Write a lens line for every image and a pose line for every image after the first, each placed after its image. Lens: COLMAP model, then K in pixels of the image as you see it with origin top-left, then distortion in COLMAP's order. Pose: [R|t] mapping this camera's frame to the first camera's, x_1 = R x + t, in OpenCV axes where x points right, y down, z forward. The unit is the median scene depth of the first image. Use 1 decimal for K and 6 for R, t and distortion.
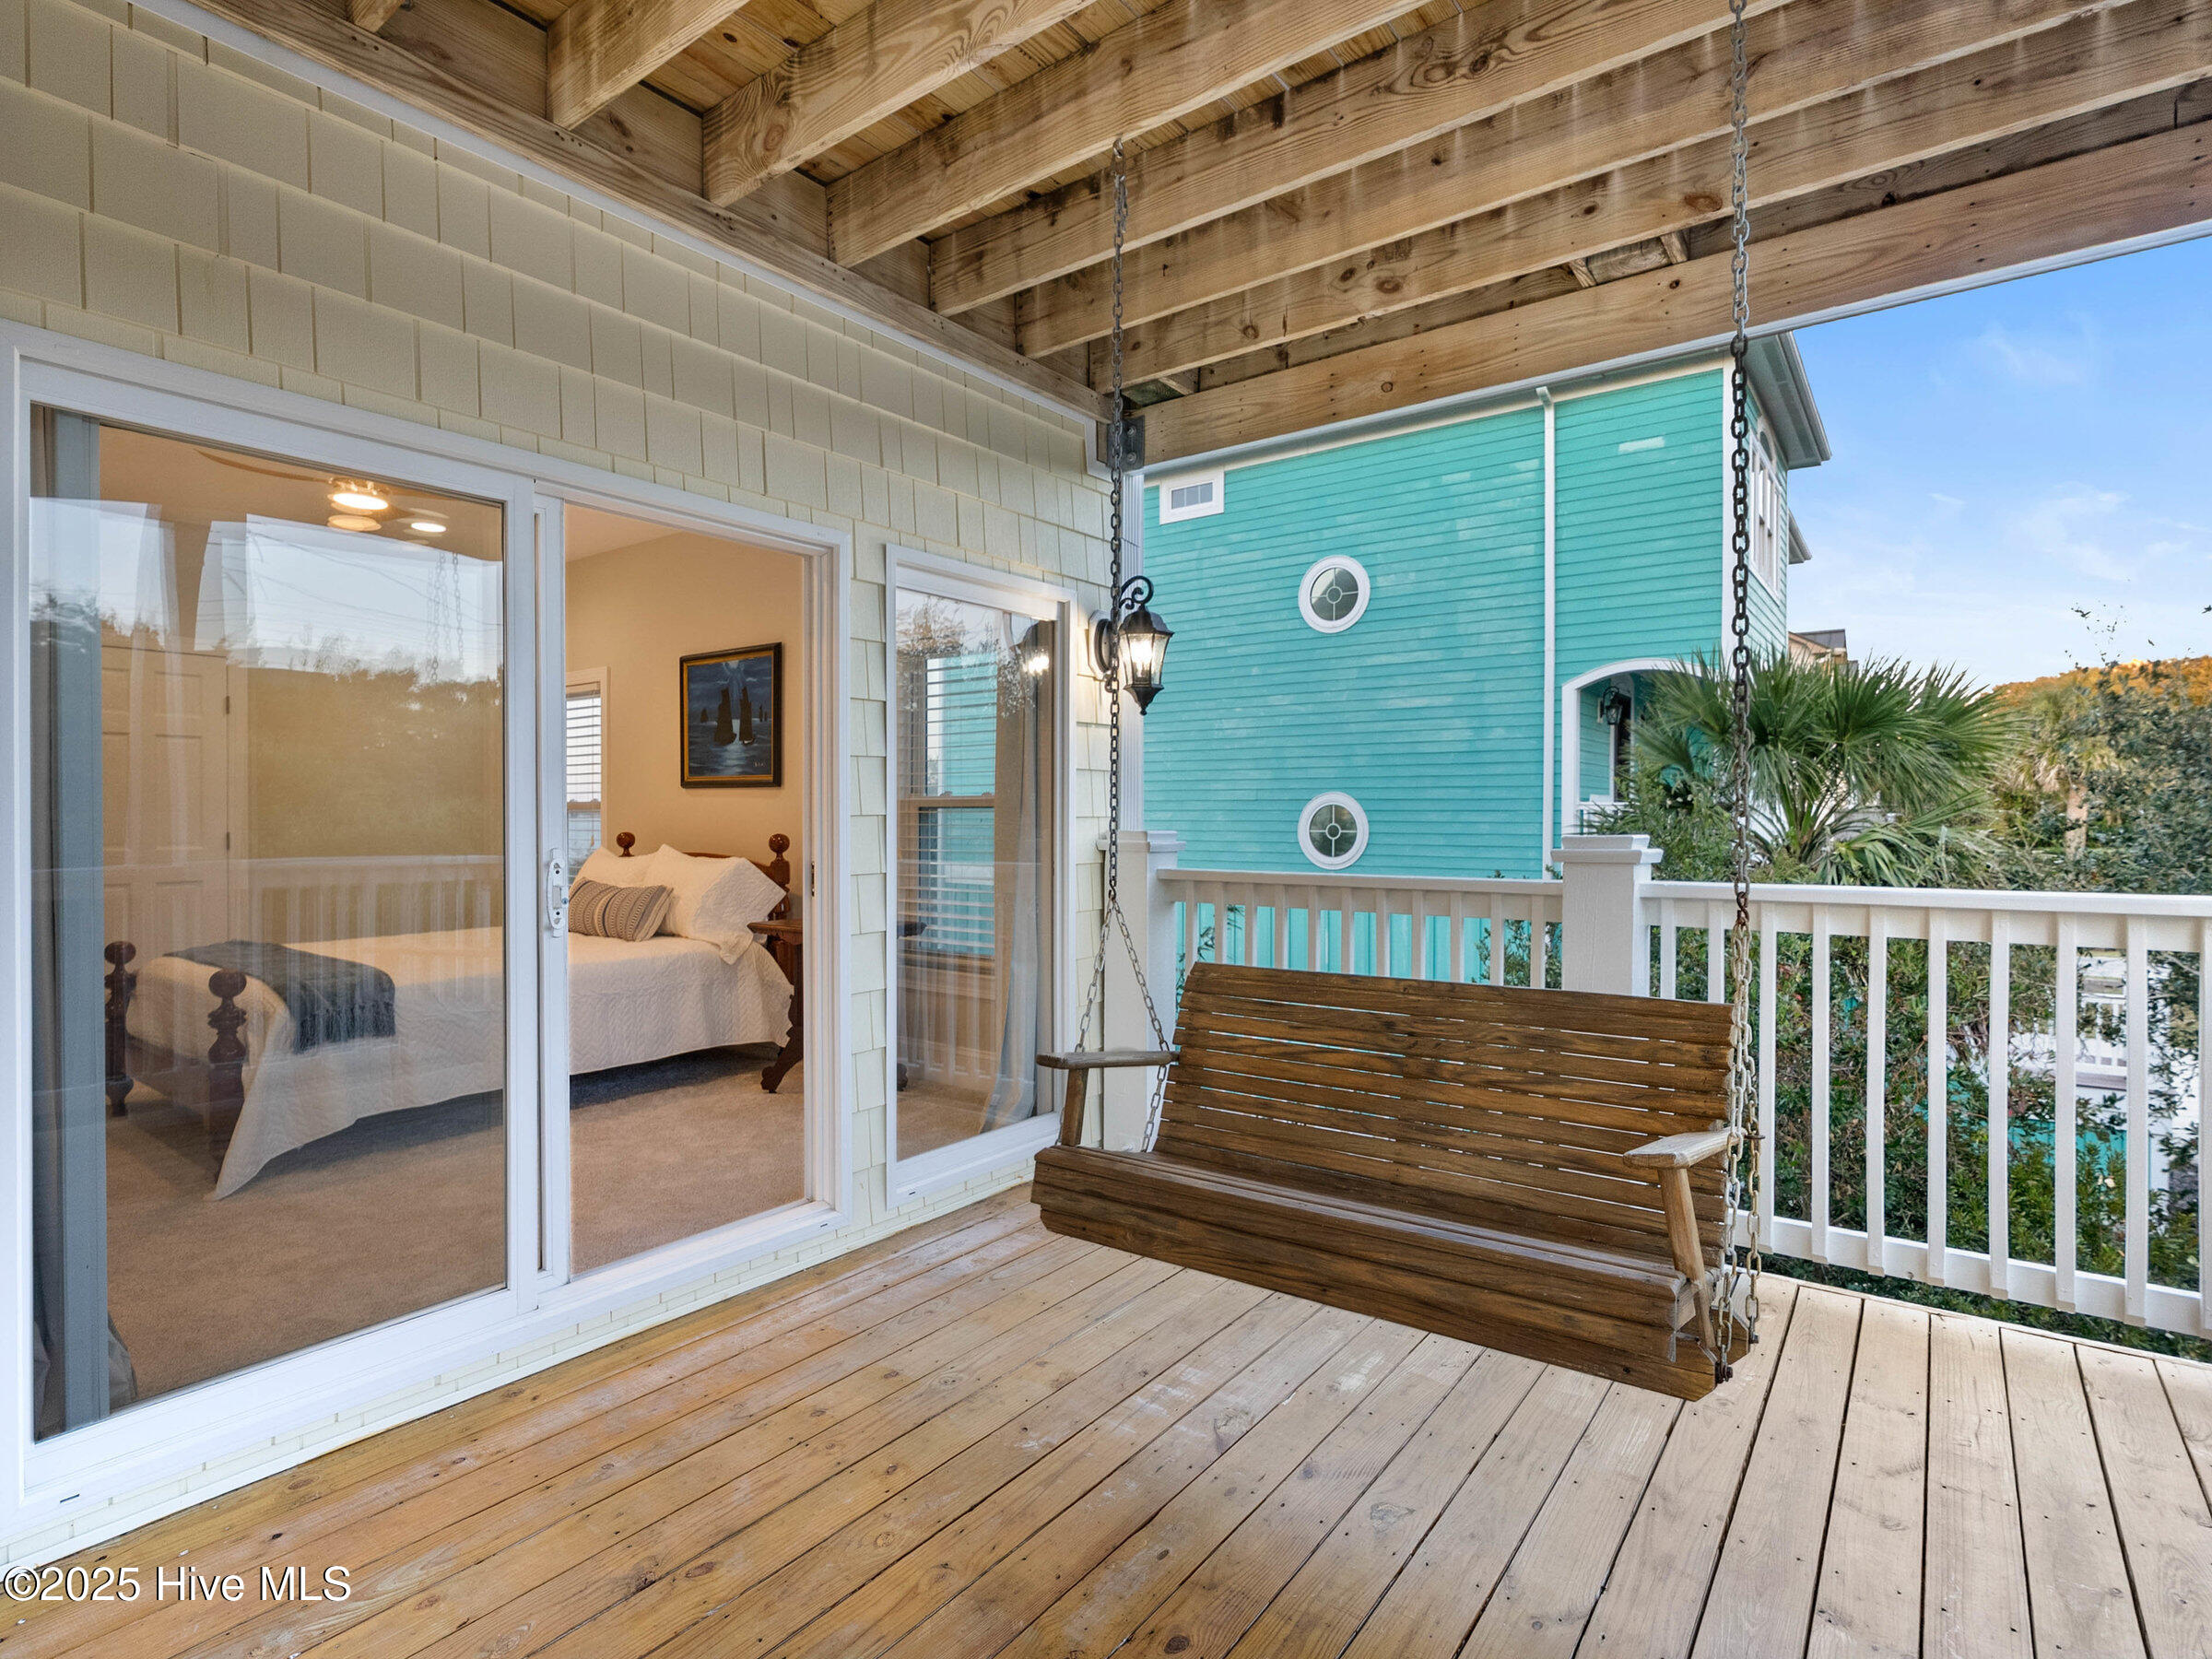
lens RADIAL K [[1139.9, 0, 1103.0], [0, 1139.9, 817.9], [0, 0, 1]] dist [-0.010061, 0.006498]
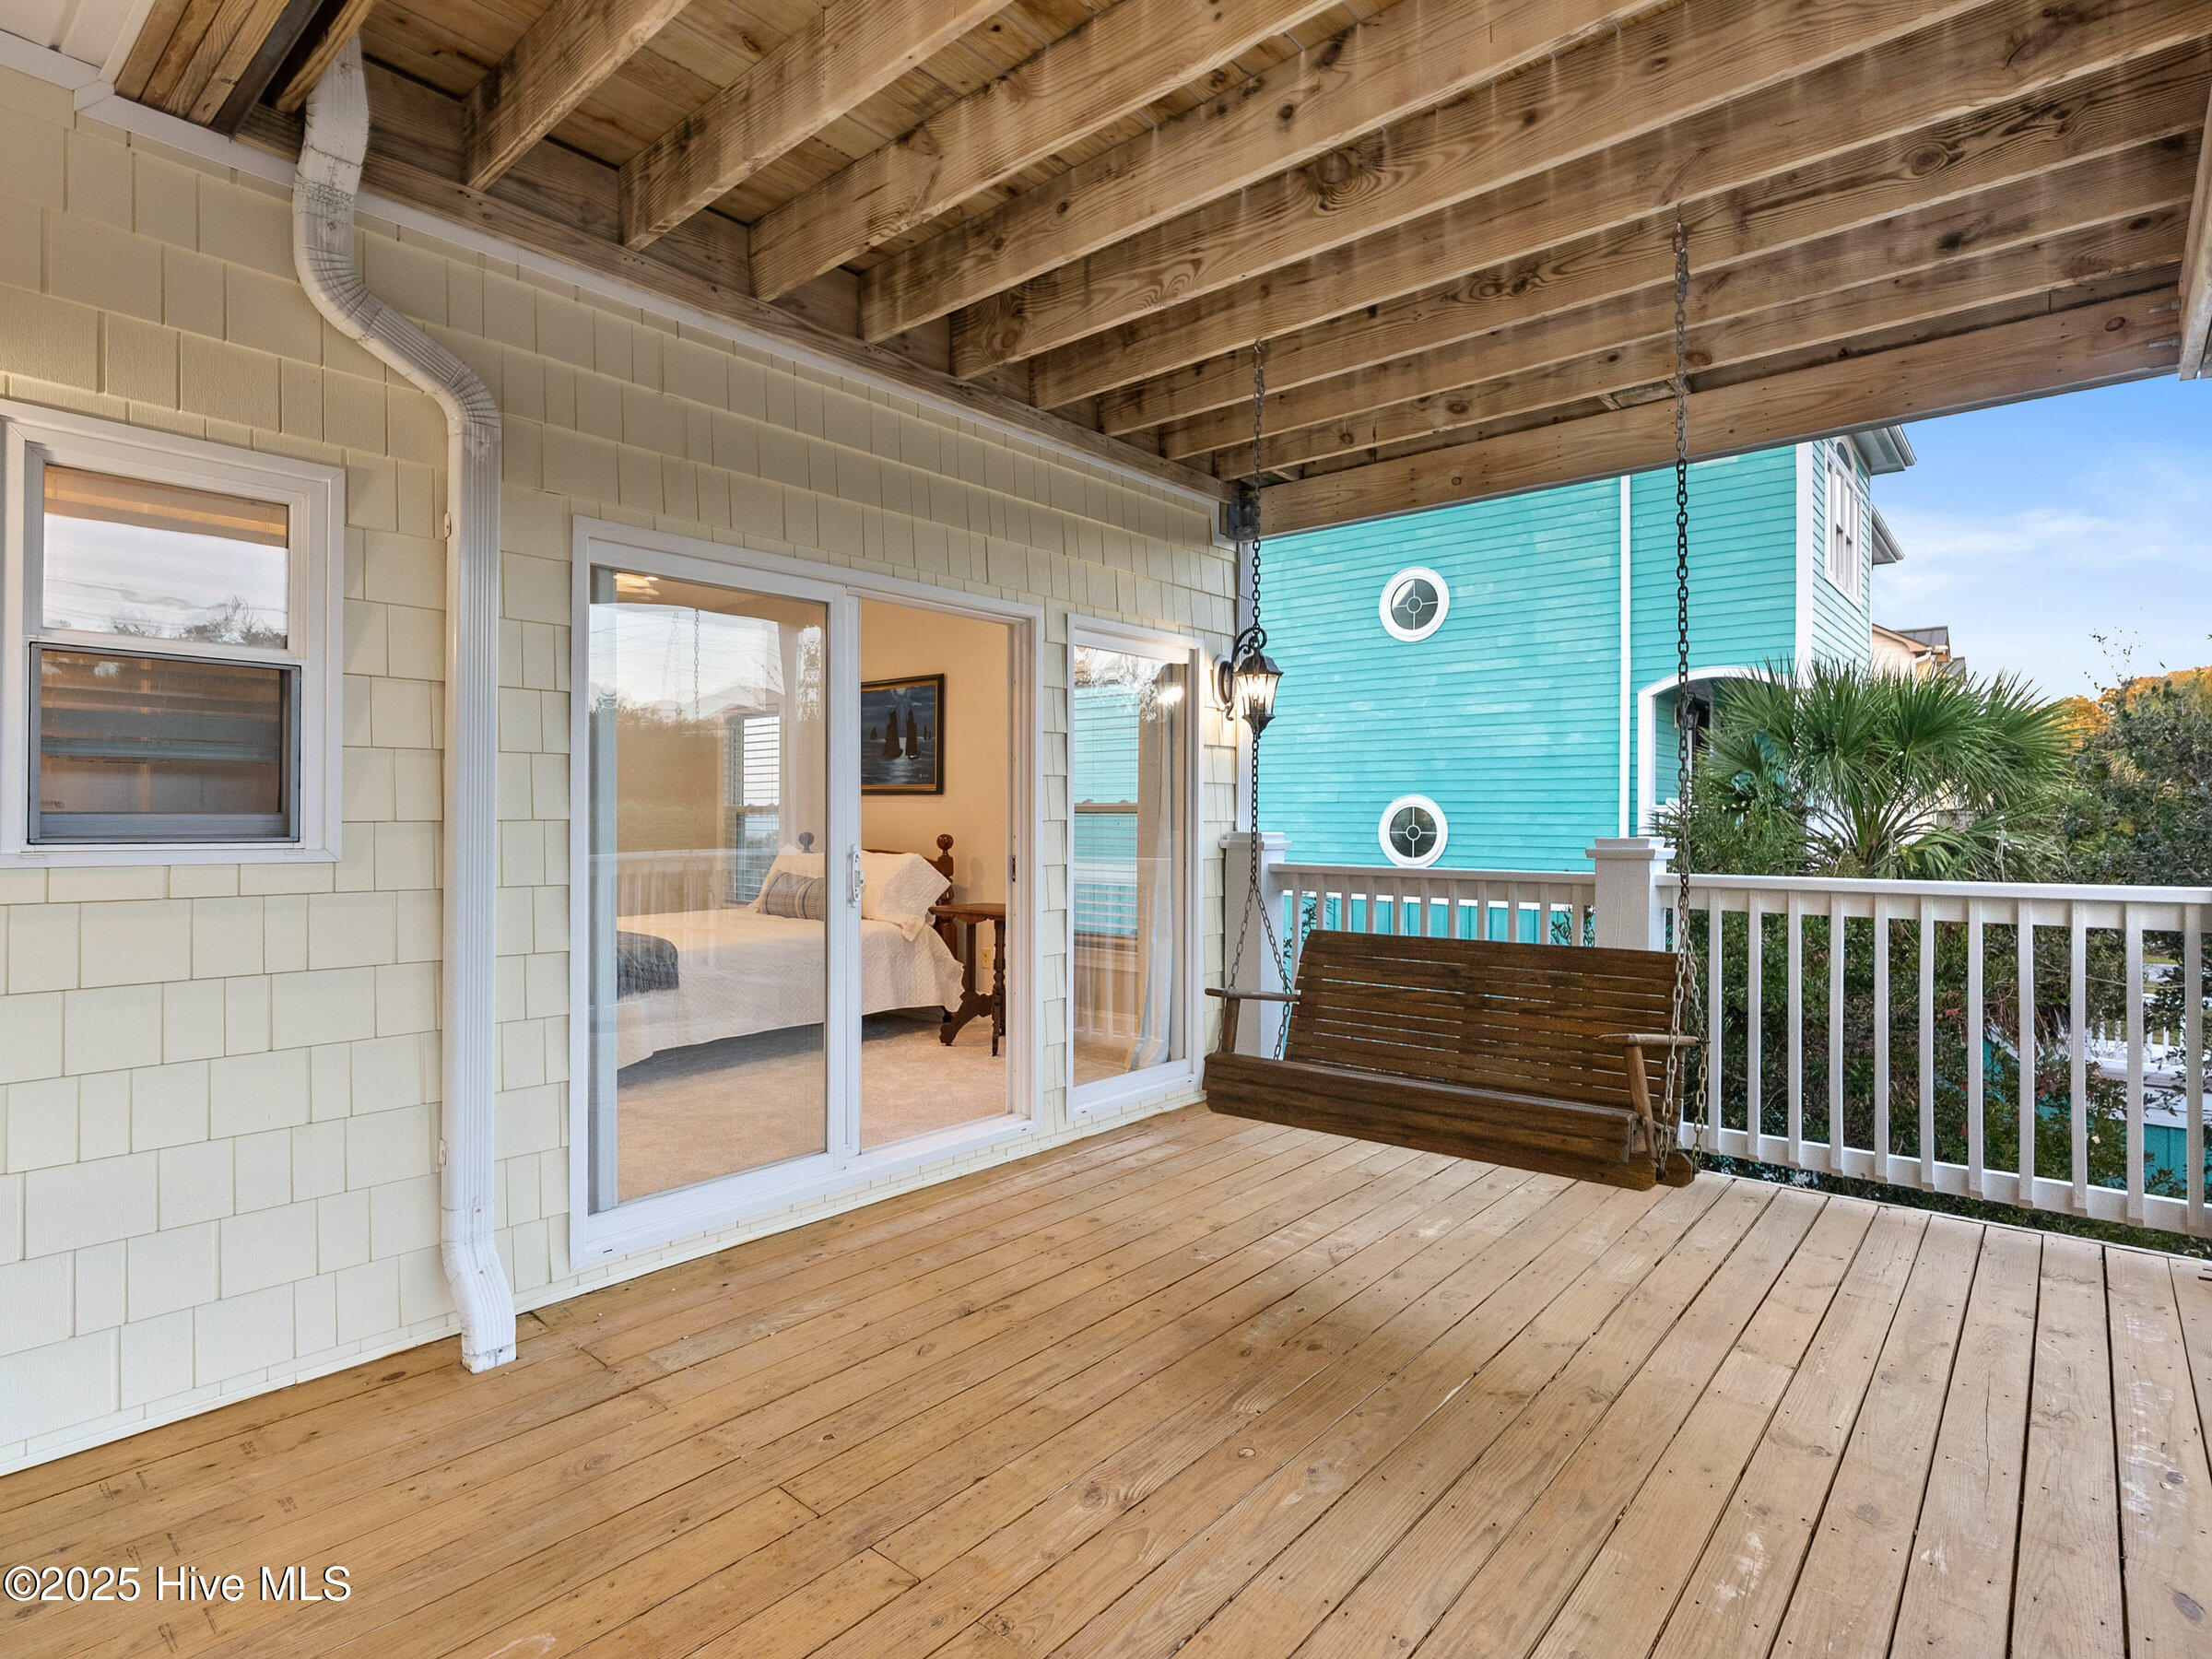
lens RADIAL K [[1139.9, 0, 1105.4], [0, 1139.9, 806.4], [0, 0, 1]] dist [-0.010061, 0.006498]
pose [[0.997920, 0.001708, -0.064442, -0.071059], [-0.002380, 0.999944, -0.010355, -0.005534], [0.064421, 0.010487, 0.997868, -0.348894]]
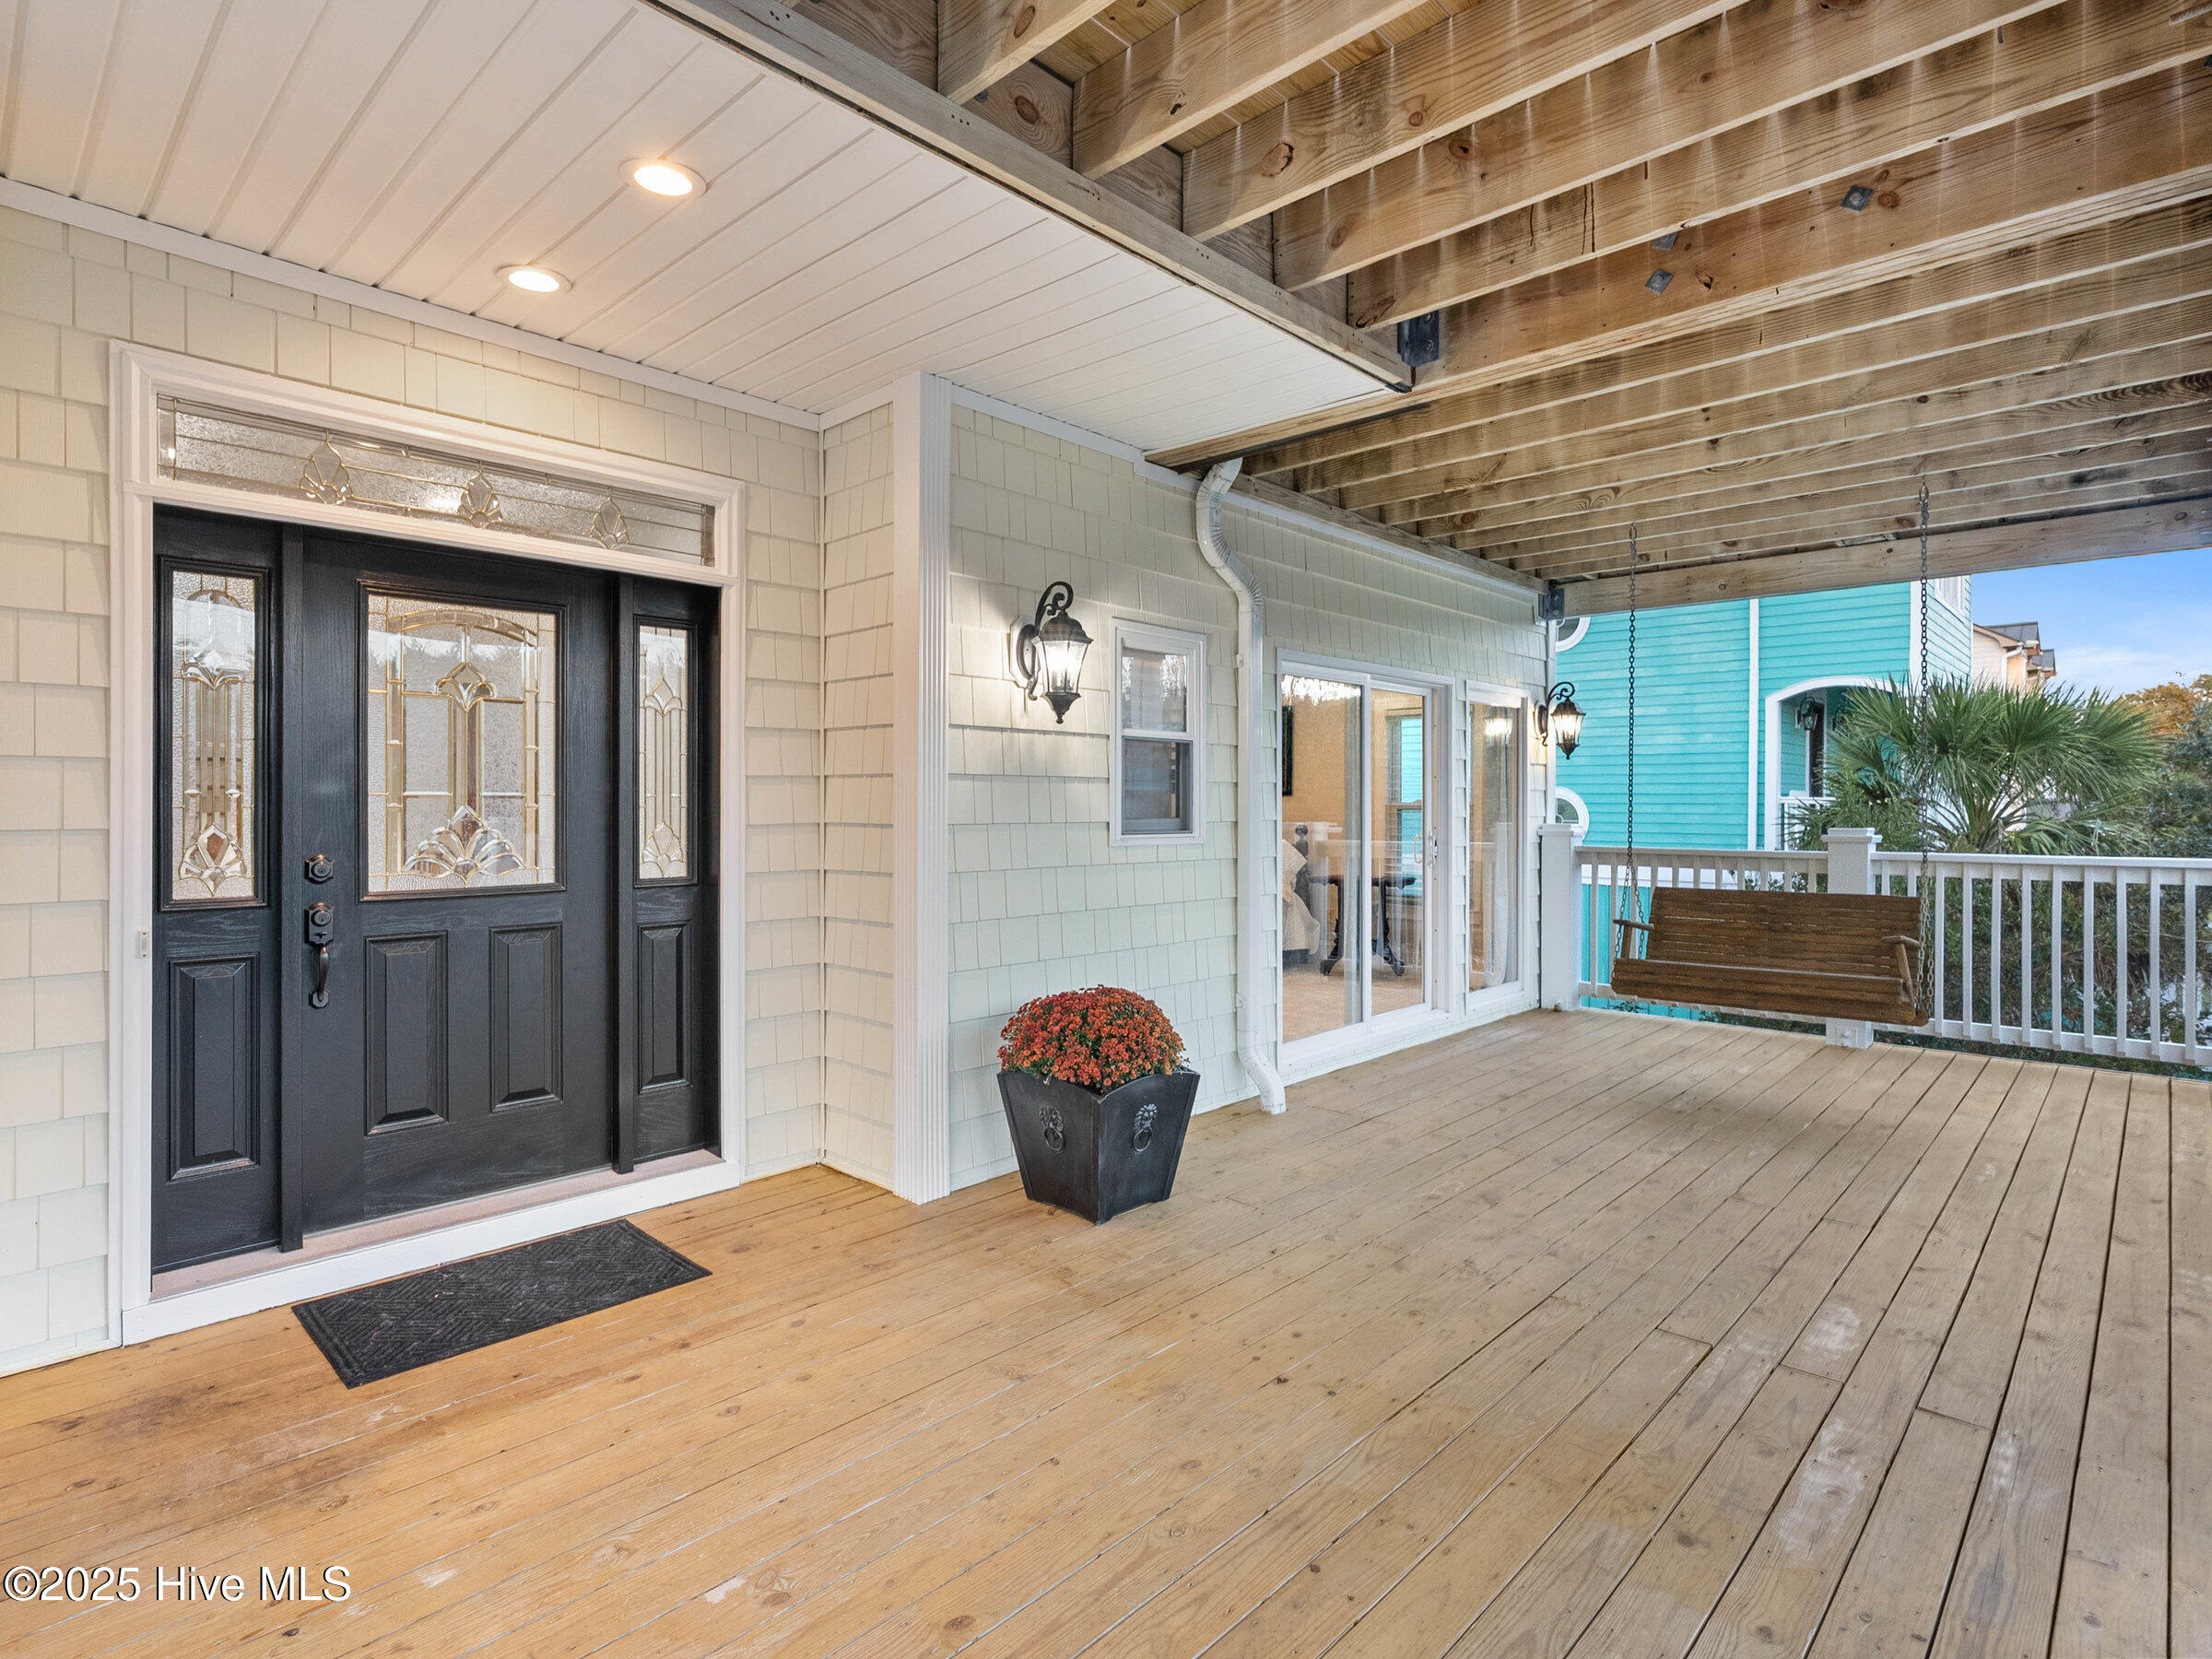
lens RADIAL K [[1139.9, 0, 1116.7], [0, 1139.9, 802.7], [0, 0, 1]] dist [-0.010061, 0.006498]
pose [[0.994601, 0.000376, -0.103770, -0.669258], [-0.000530, 0.999999, -0.001456, -0.027696], [0.103770, 0.001503, 0.994600, -1.174909]]
